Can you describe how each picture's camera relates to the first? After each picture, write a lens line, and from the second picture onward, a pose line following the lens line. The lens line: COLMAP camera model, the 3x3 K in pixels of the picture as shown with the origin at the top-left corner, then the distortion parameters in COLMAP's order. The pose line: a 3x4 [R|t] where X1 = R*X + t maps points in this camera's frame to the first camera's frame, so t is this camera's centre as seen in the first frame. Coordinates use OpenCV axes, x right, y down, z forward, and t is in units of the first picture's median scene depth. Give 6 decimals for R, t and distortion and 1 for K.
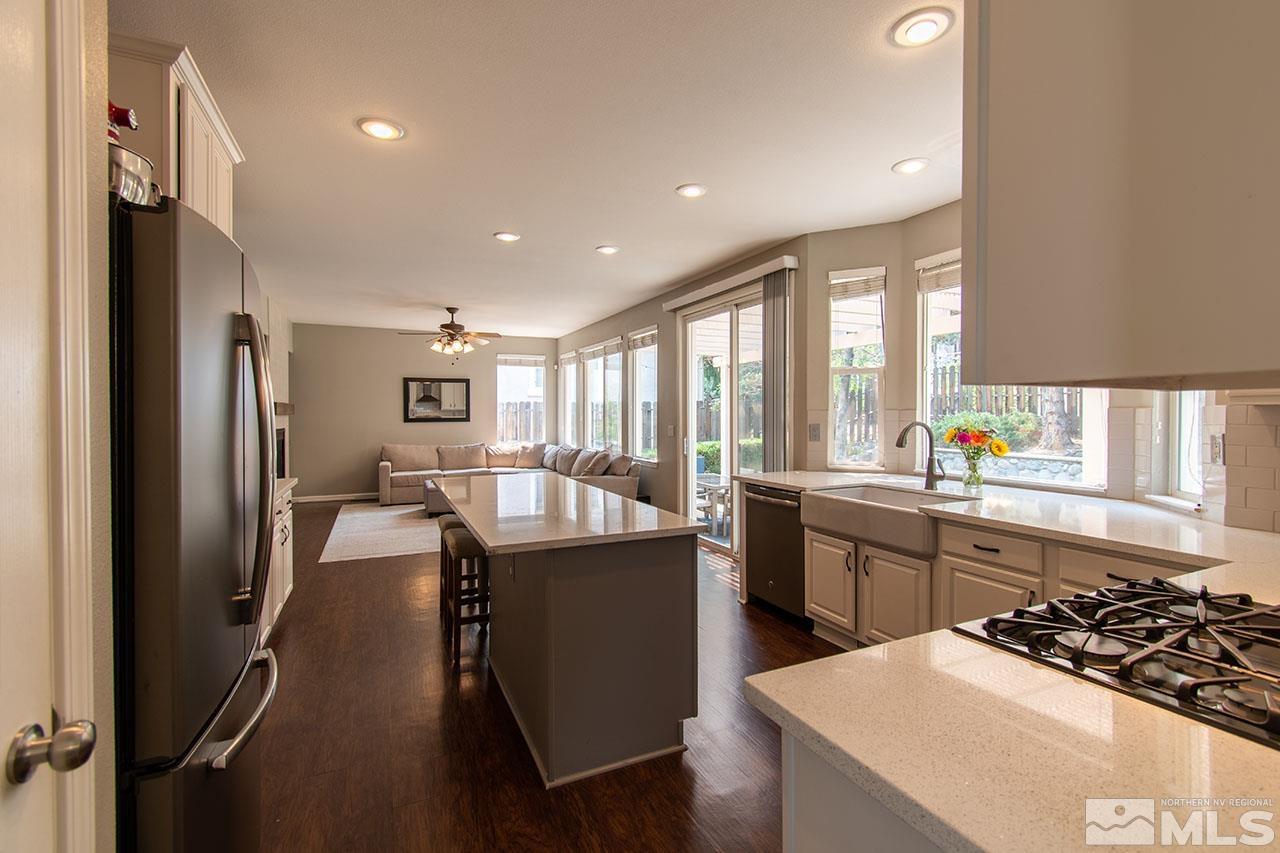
lens RADIAL K [[566.8, 0, 643.4], [0, 566.8, 419.2], [0, 0, 1]] dist [0.003008, -0.000268]
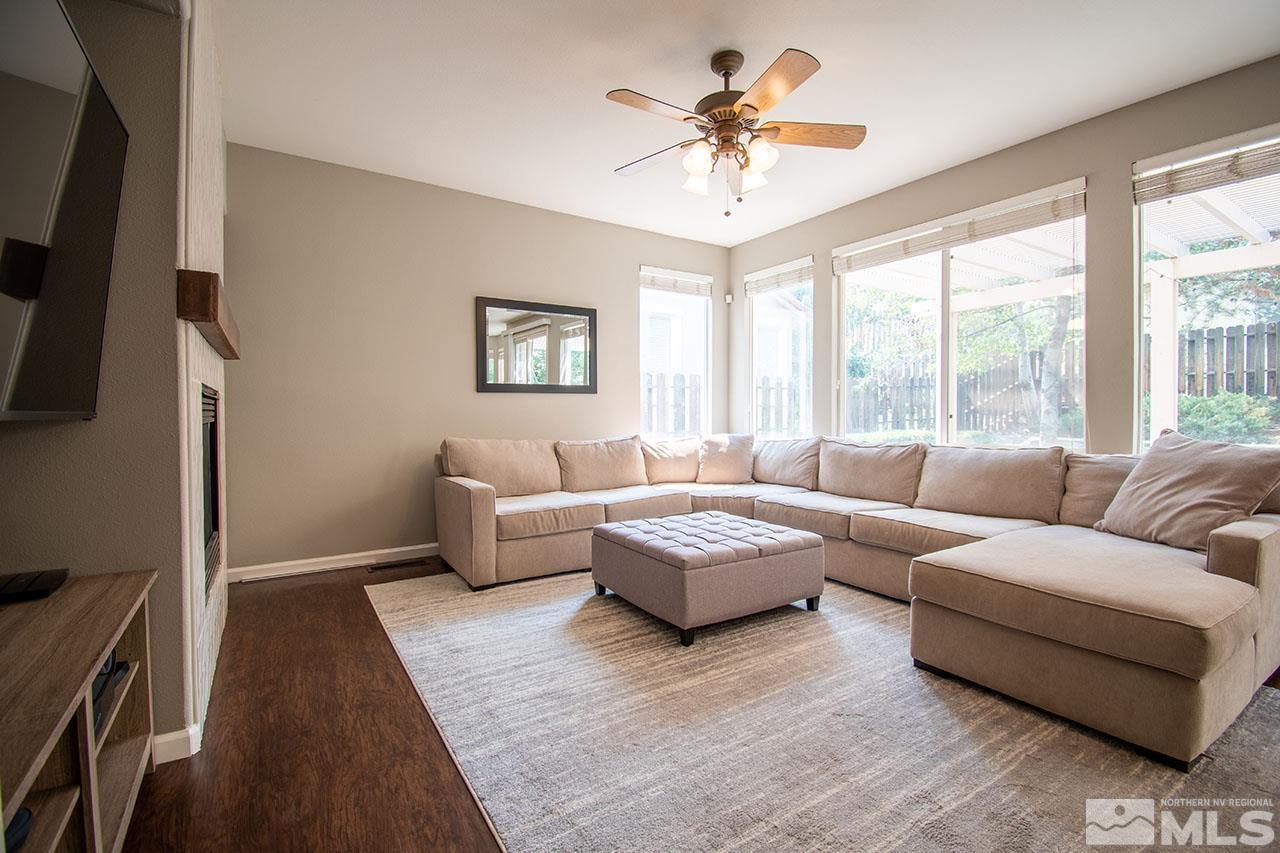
lens RADIAL K [[566.8, 0, 643.4], [0, 566.8, 419.2], [0, 0, 1]] dist [0.003008, -0.000268]
pose [[0.989410, -0.003153, 0.145114, -0.352653], [0.002994, 0.999995, 0.001310, 0.028017], [-0.145118, -0.000861, 0.989414, 0.511578]]
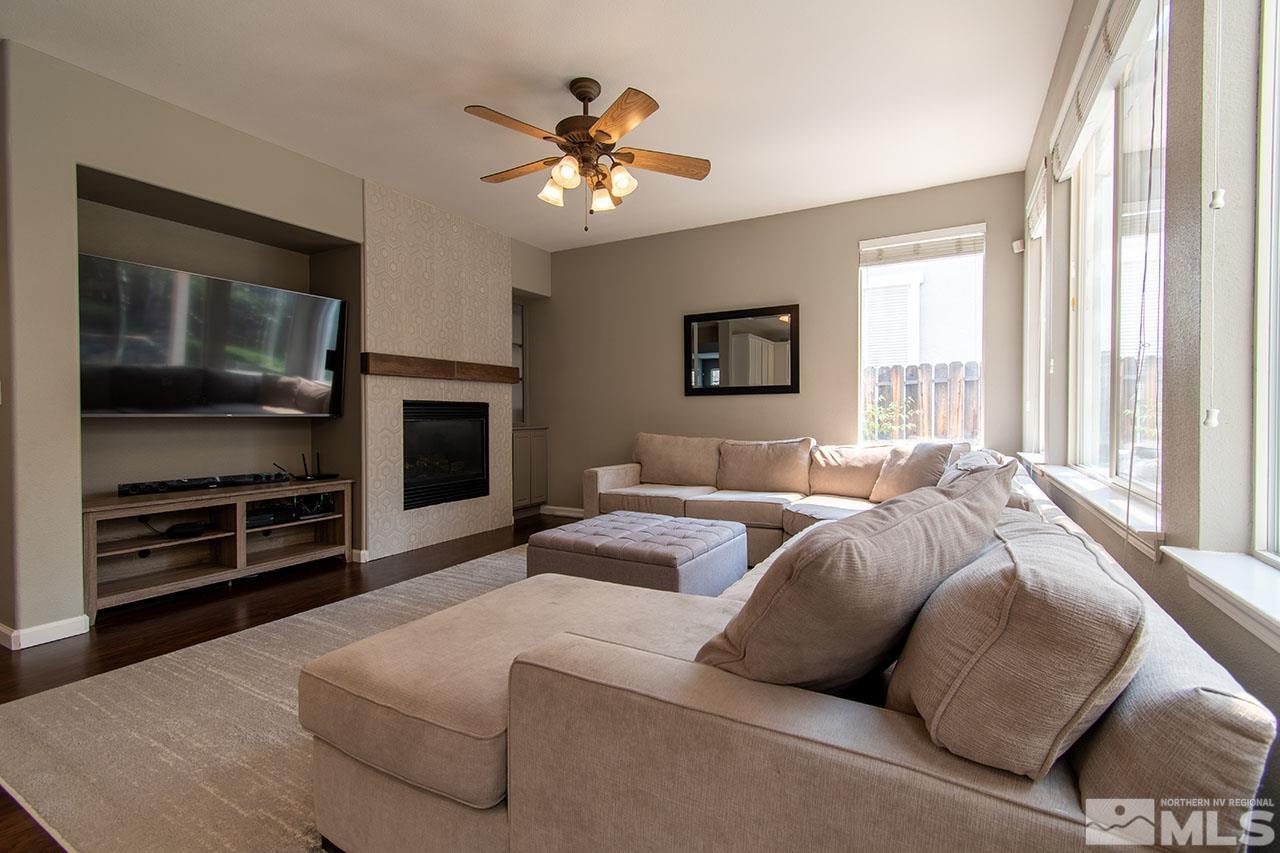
lens RADIAL K [[566.8, 0, 643.4], [0, 566.8, 419.2], [0, 0, 1]] dist [0.003008, -0.000268]
pose [[0.592405, 0.008099, -0.805600, 0.004993], [-0.006678, 0.999964, 0.005143, 0.026035], [0.805613, 0.002333, 0.592438, 0.633904]]
